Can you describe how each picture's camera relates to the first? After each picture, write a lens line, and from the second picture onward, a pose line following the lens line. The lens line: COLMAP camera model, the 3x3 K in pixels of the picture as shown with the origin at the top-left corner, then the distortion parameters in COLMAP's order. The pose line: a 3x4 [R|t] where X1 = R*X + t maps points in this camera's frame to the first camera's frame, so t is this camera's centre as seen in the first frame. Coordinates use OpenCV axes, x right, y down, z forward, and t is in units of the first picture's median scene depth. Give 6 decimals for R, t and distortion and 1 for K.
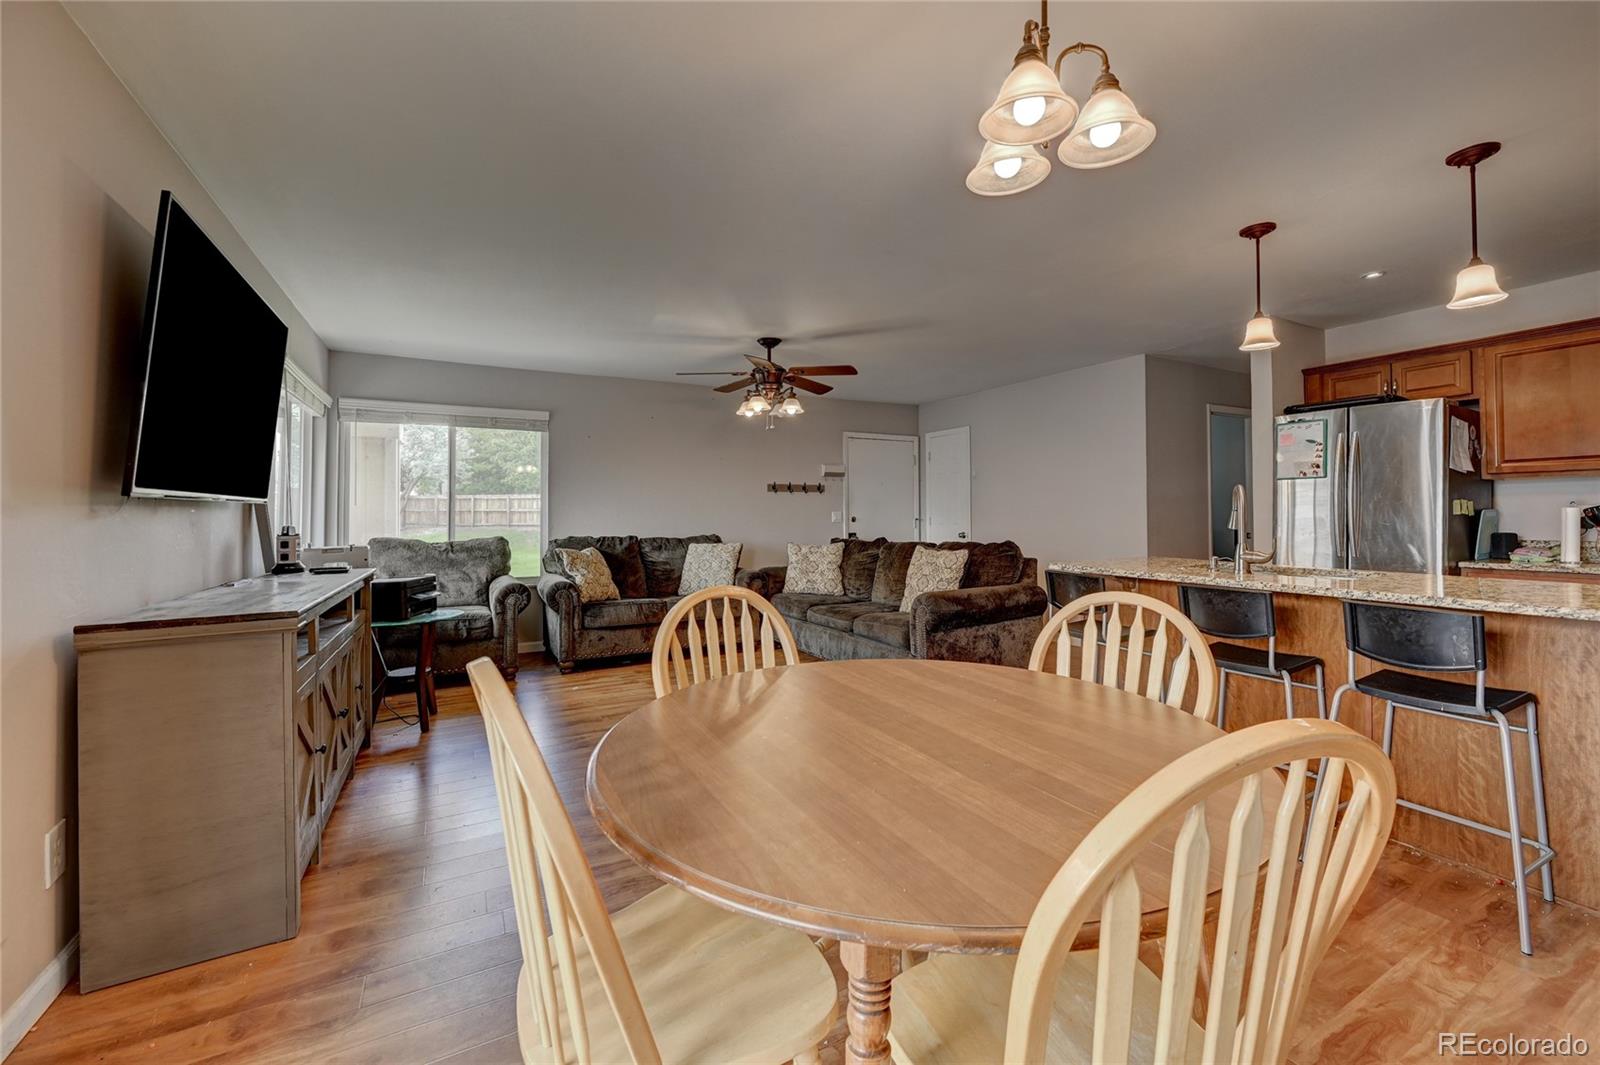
lens RADIAL K [[637.9, 0, 811.4], [0, 637.9, 502.6], [0, 0, 1]] dist [-0.002534, 0.000407]
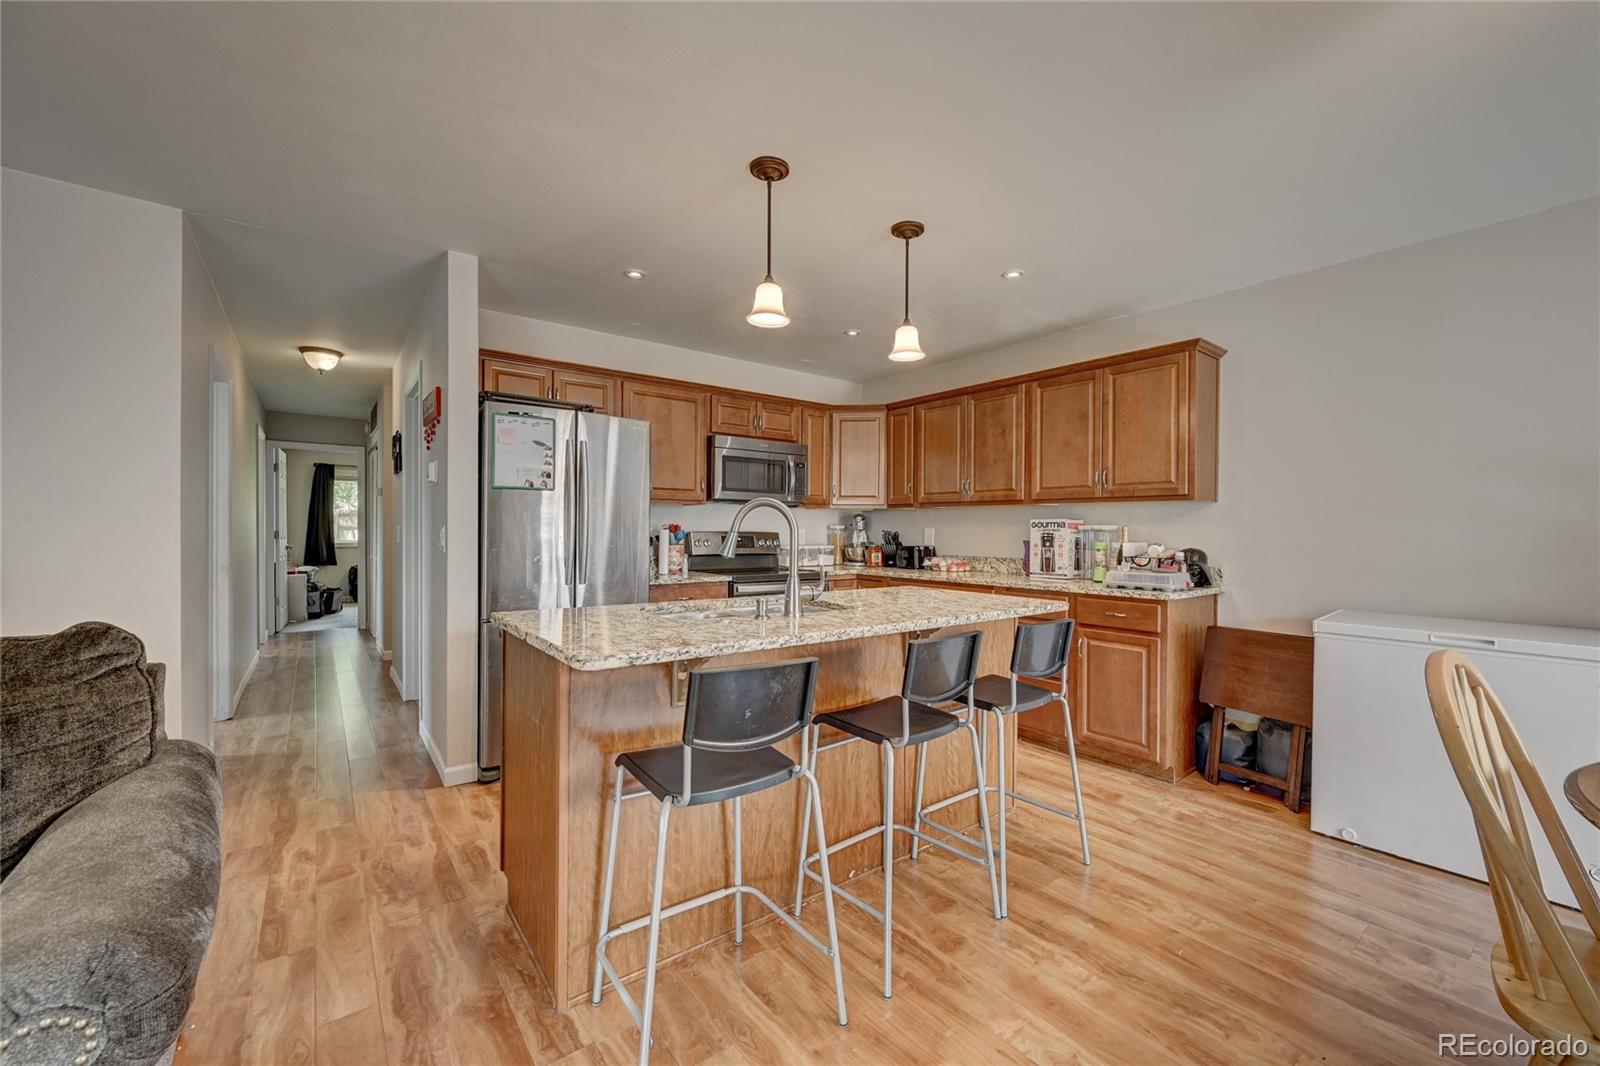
lens RADIAL K [[631.7, 0, 809.9], [0, 631.7, 531.1], [0, 0, 1]] dist [-0.001432, 0.000469]
pose [[-0.154199, 0.002799, 0.988036, -0.038174], [-0.024196, 0.999685, -0.006608, 0.008352], [-0.987744, -0.024925, -0.154083, 0.630351]]
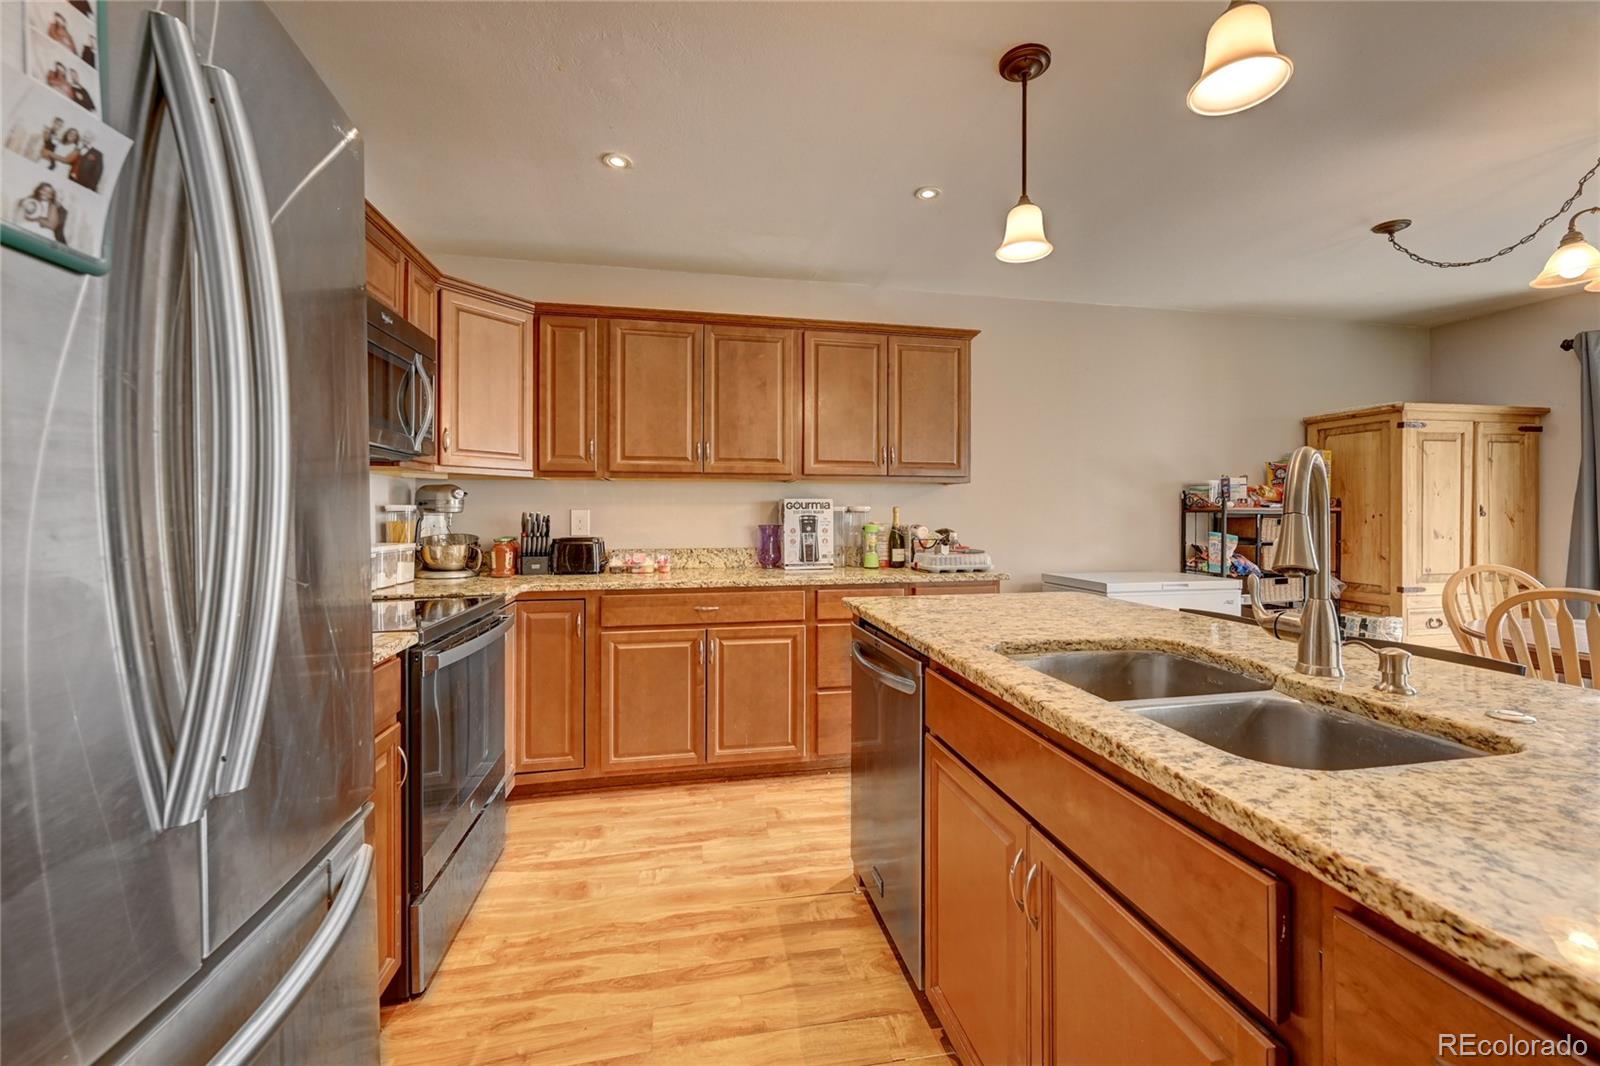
lens RADIAL K [[631.7, 0, 817.2], [0, 631.7, 511.1], [0, 0, 1]] dist [-0.001432, 0.000469]
pose [[-0.951053, 0.006762, 0.308953, 0.492961], [-0.000206, 0.999746, -0.022518, 0.008715], [-0.309027, -0.021480, -0.950811, 0.844918]]
